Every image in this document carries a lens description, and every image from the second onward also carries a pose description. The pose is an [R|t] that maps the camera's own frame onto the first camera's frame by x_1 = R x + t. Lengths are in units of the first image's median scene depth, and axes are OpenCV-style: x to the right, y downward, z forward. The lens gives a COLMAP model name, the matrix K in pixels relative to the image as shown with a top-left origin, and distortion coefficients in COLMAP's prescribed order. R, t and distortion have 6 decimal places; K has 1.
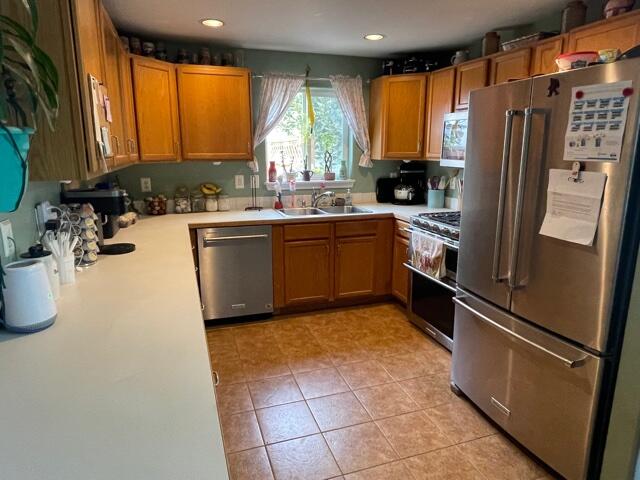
lens RADIAL K [[411.0, 0, 321.0], [0, 411.0, 239.1], [0, 0, 1]] dist [-0.001913, -0.003031]
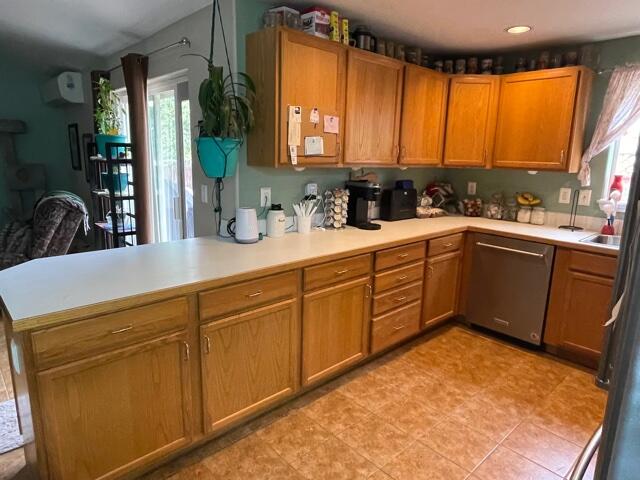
lens RADIAL K [[411.0, 0, 319.5], [0, 411.0, 238.9], [0, 0, 1]] dist [-0.001913, -0.003031]
pose [[0.407706, 0.198211, -0.891341, 0.425459], [-0.223941, 0.968049, 0.112837, -0.034354], [0.885227, 0.153604, 0.439067, 0.177990]]
